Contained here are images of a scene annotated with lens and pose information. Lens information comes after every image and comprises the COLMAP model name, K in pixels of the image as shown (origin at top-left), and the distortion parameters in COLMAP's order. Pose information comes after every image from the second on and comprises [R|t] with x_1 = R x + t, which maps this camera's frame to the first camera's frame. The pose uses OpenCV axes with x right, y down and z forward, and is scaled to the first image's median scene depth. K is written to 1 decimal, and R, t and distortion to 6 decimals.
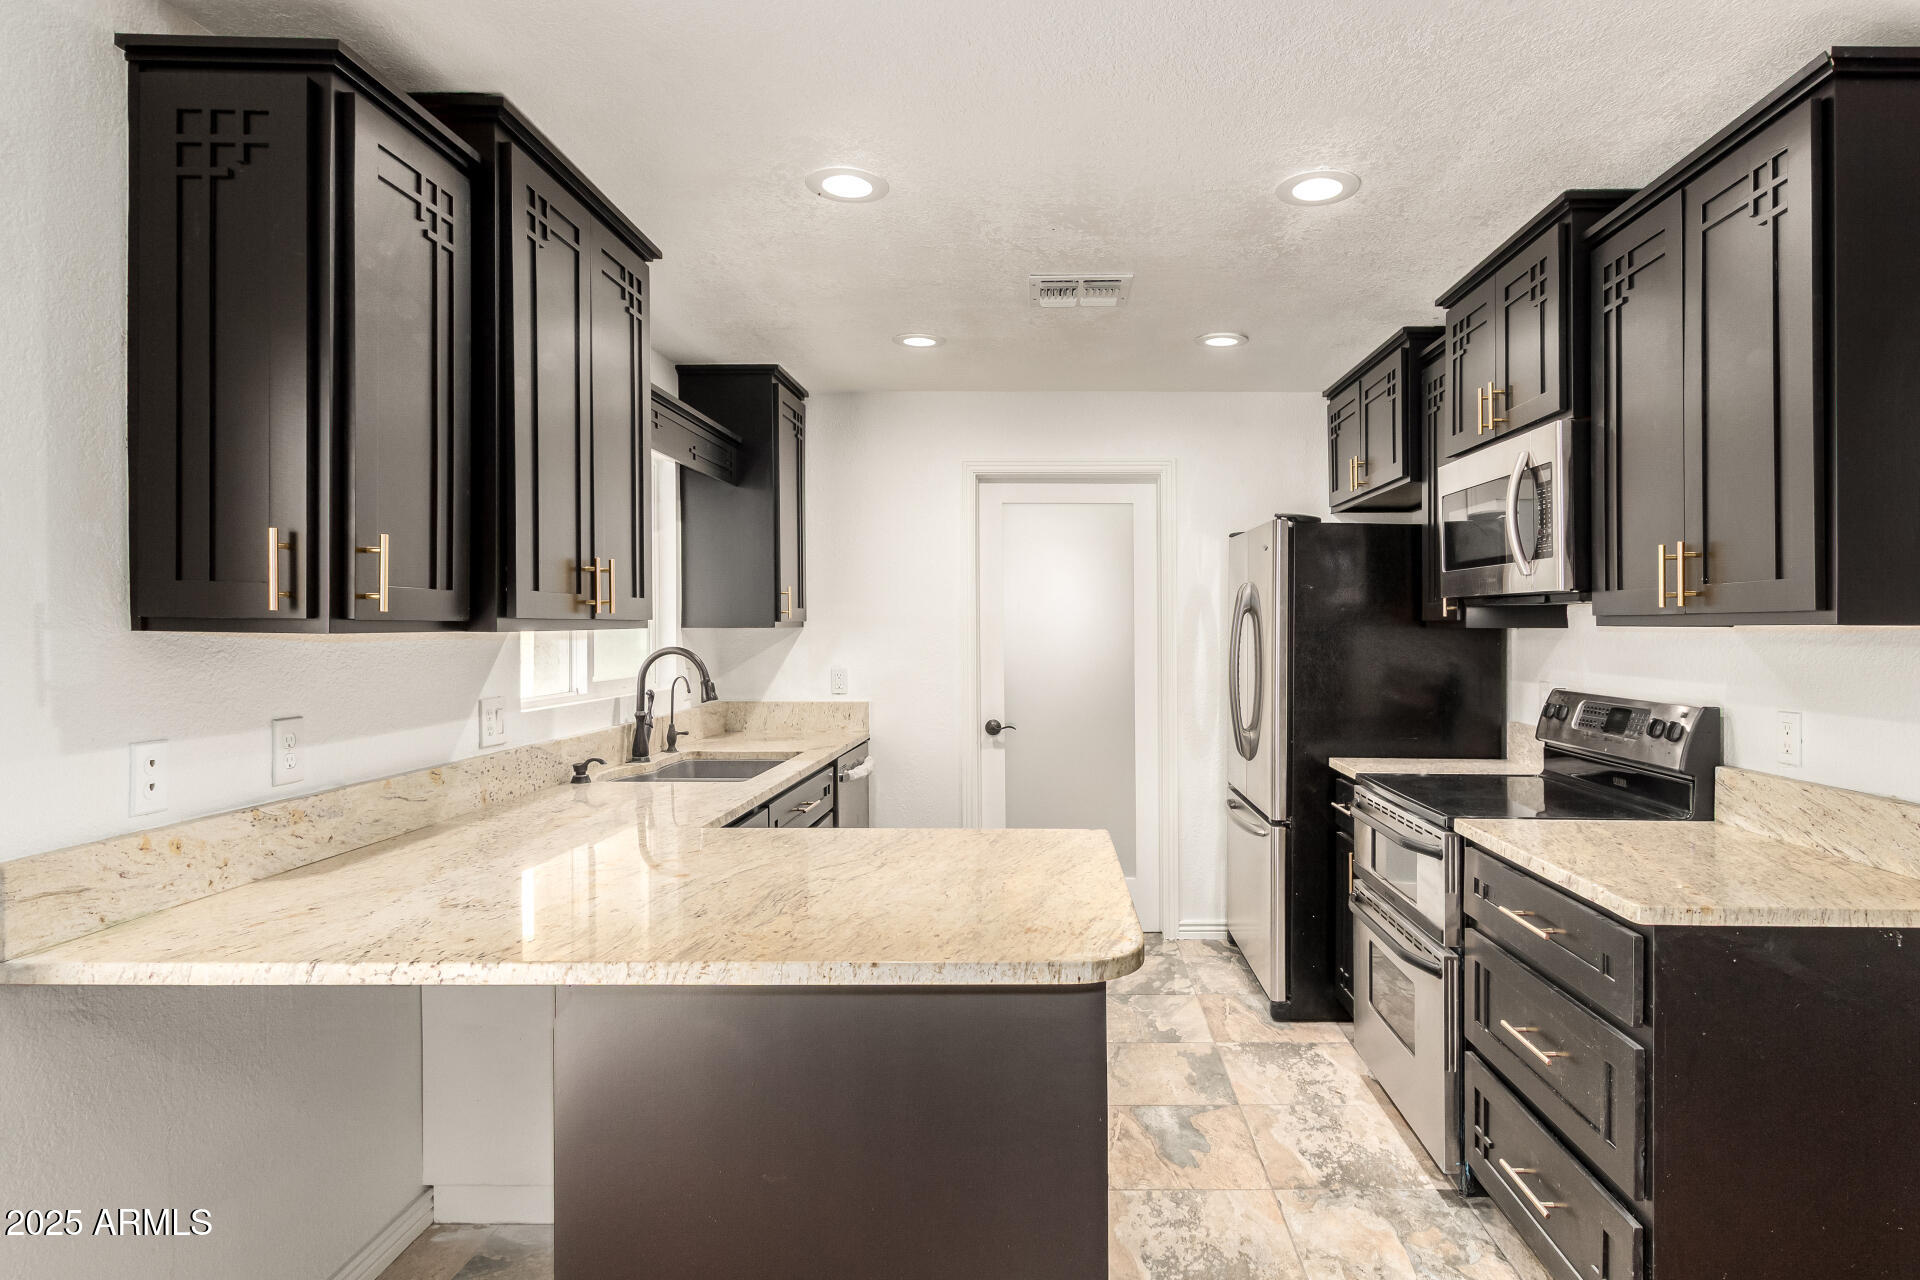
lens RADIAL K [[1026.7, 0, 1054.9], [0, 1026.7, 625.5], [0, 0, 1]] dist [0.012270, 0.000770]
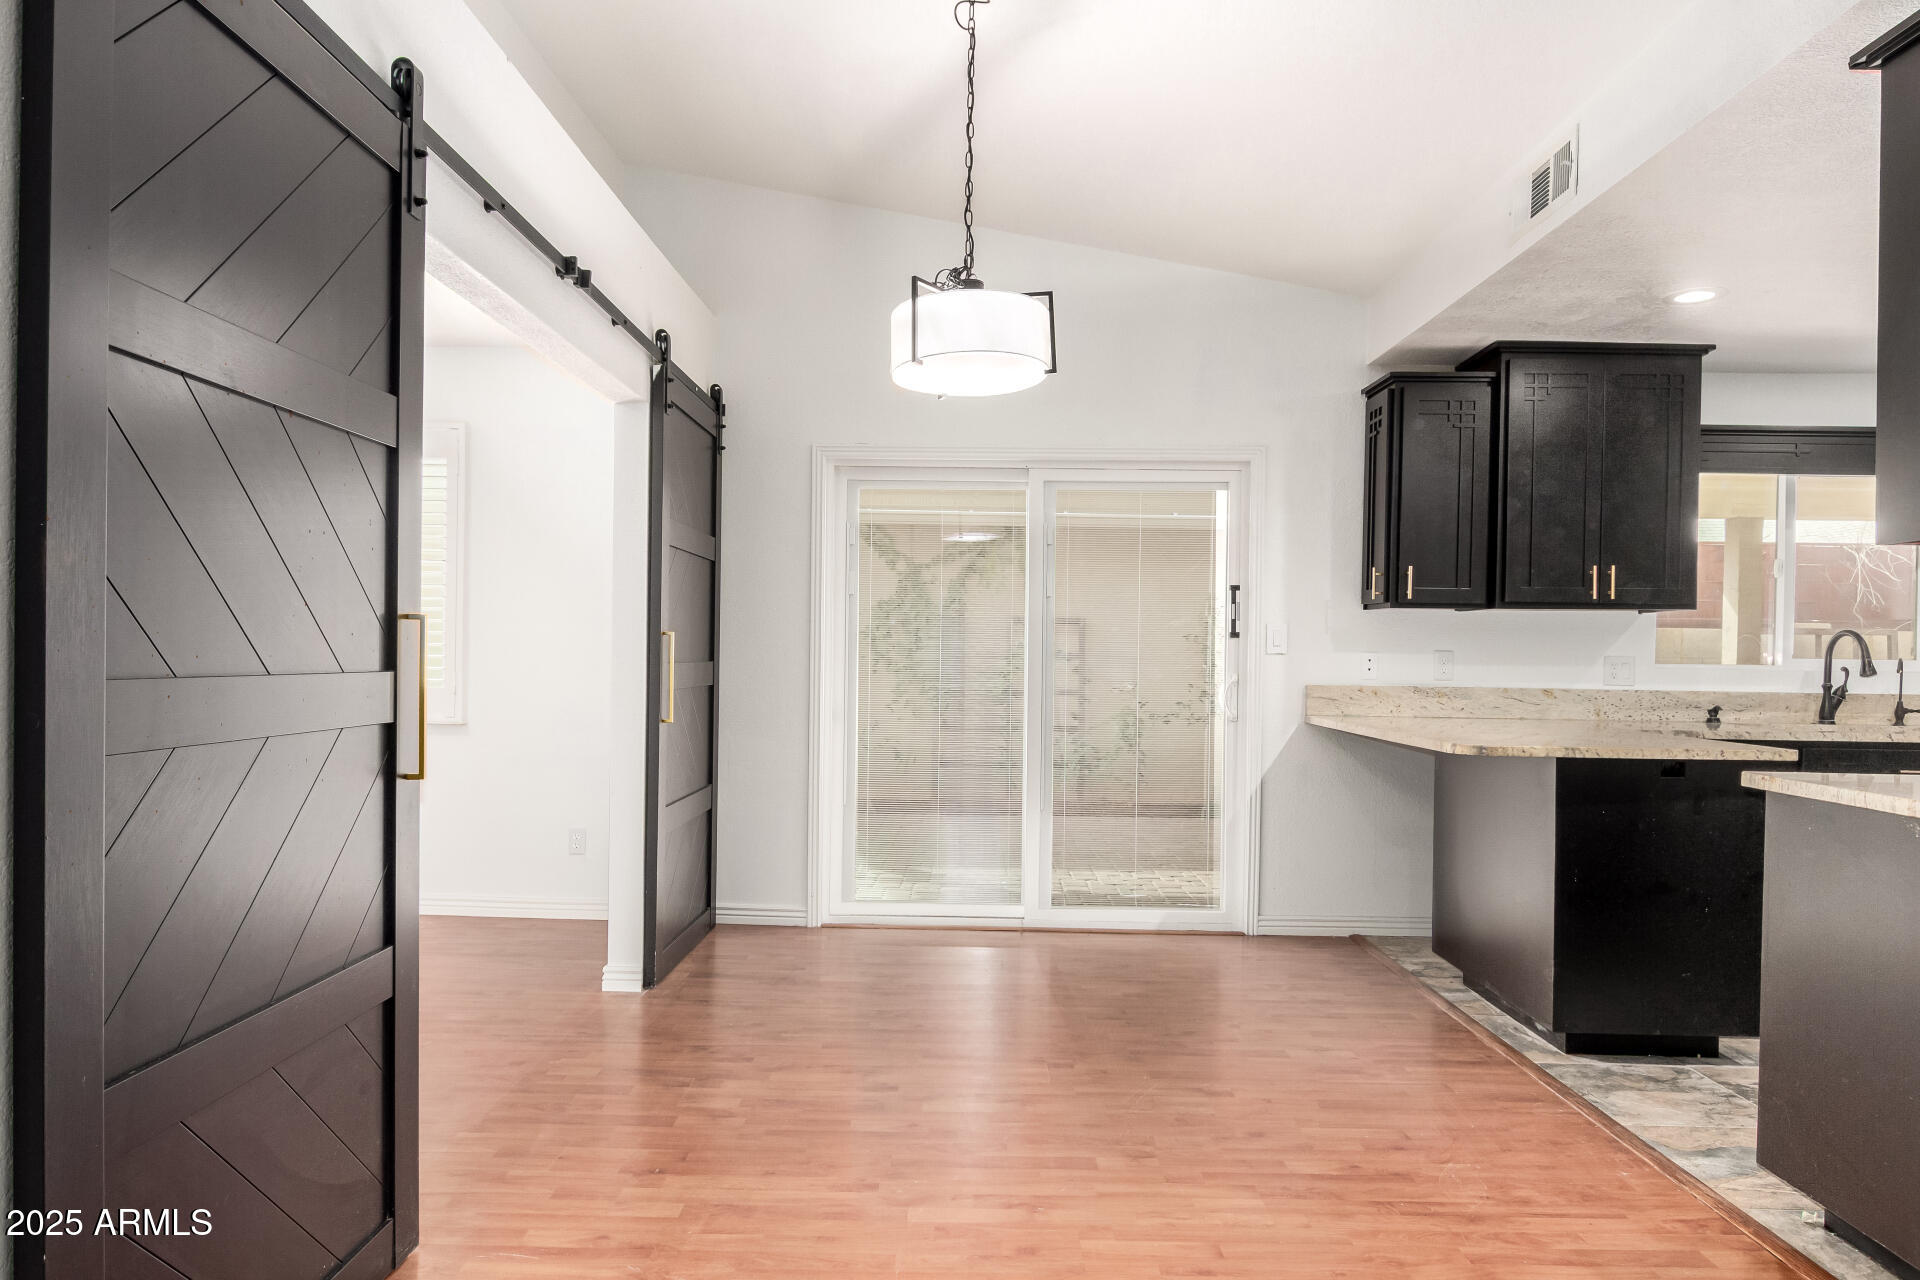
lens RADIAL K [[1184.8, 0, 963.0], [0, 1184.8, 633.5], [0, 0, 1]] dist [0.037072, 0.000586]
pose [[-0.017753, -0.013475, -0.999752, 1.470050], [-0.011050, 0.999851, -0.013280, 0.079083], [0.999781, 0.010812, -0.017899, 0.017344]]
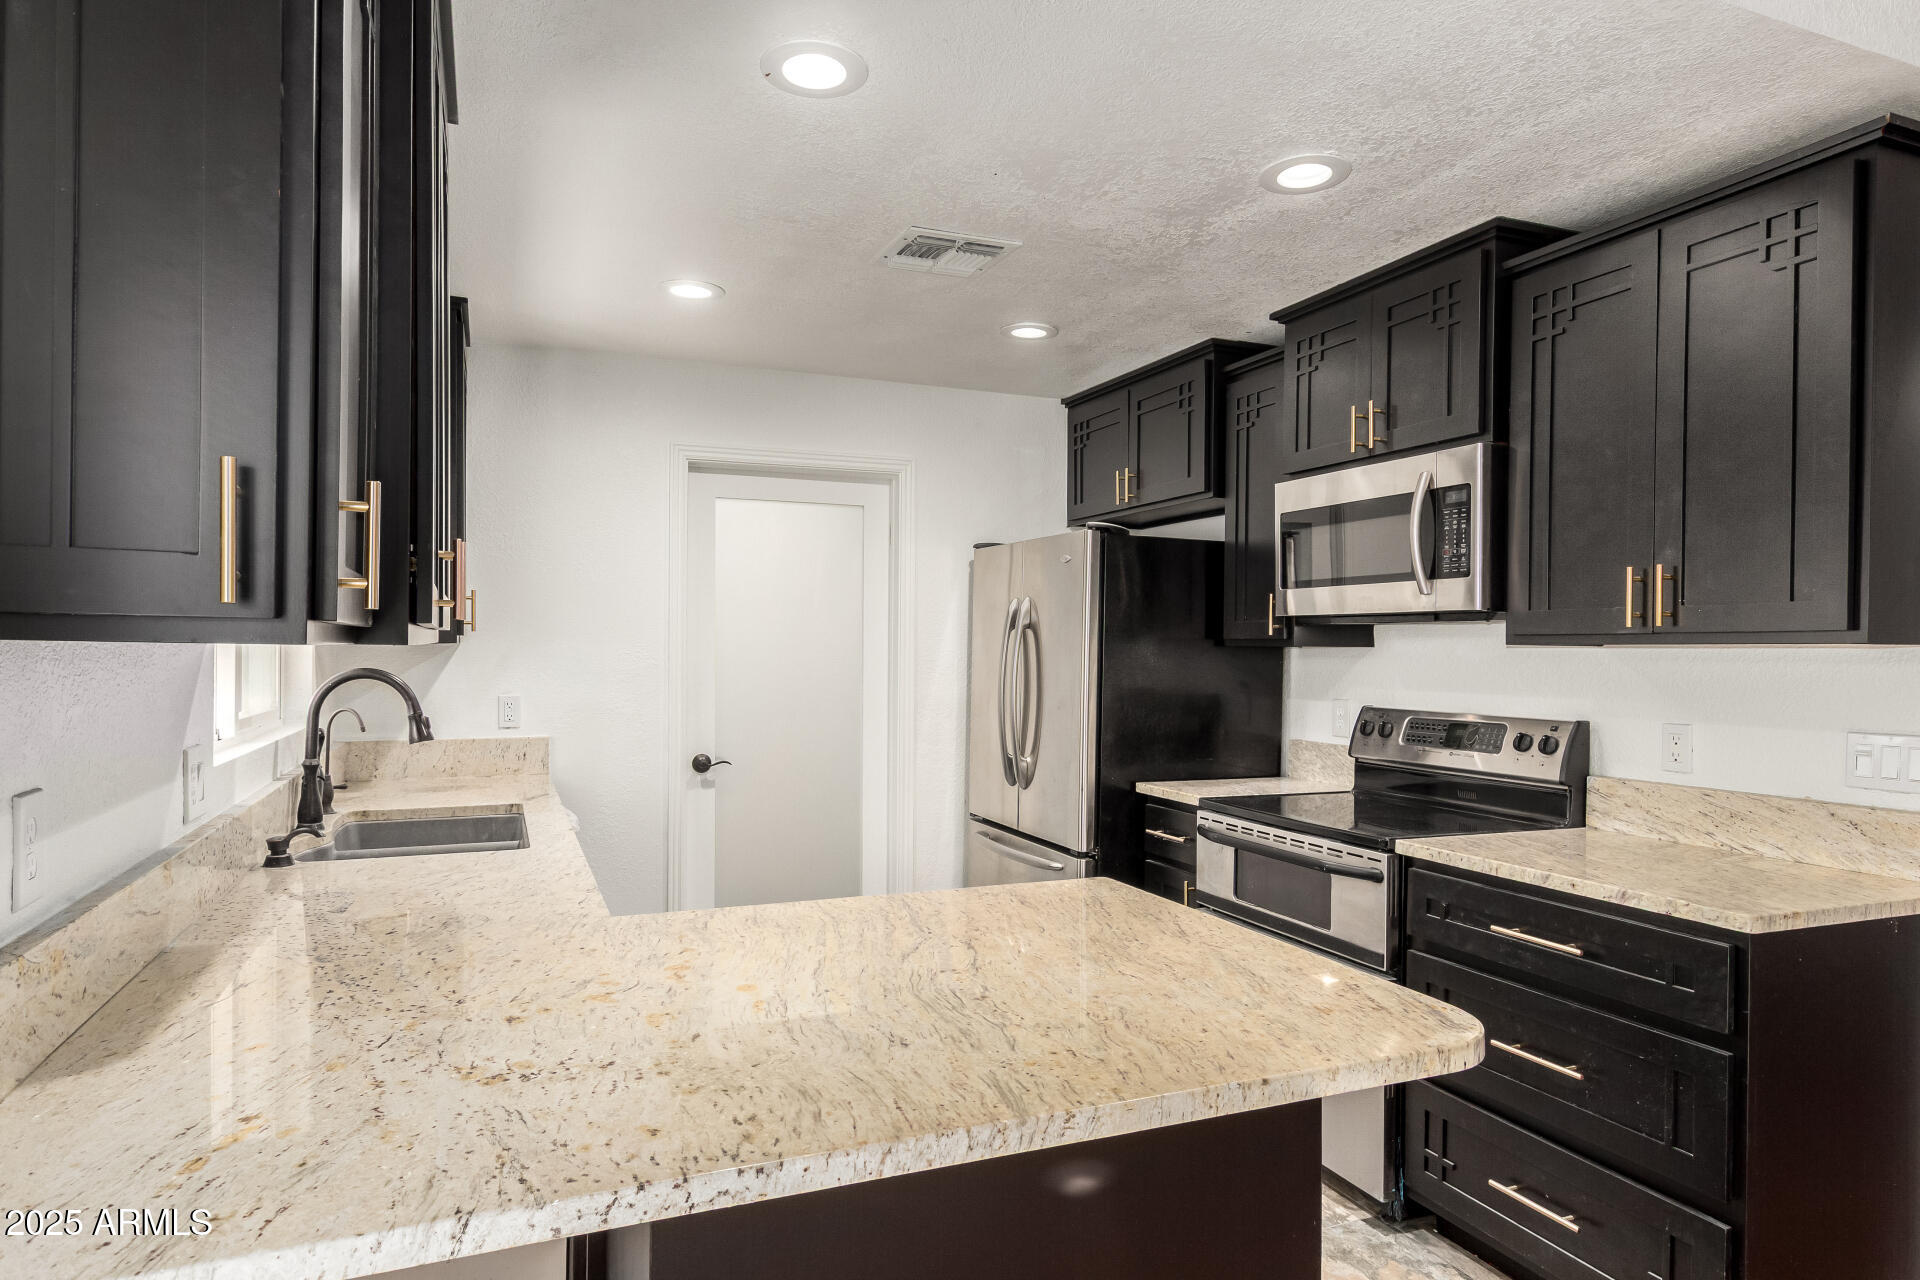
lens RADIAL K [[1085.7, 0, 951.1], [0, 1085.7, 648.3], [0, 0, 1]] dist [0.019438, -0.000508]
pose [[0.927367, 0.004049, 0.374132, -0.394746], [-0.005057, 0.999986, 0.001712, 0.004756], [-0.374120, -0.003480, 0.927374, 0.191941]]
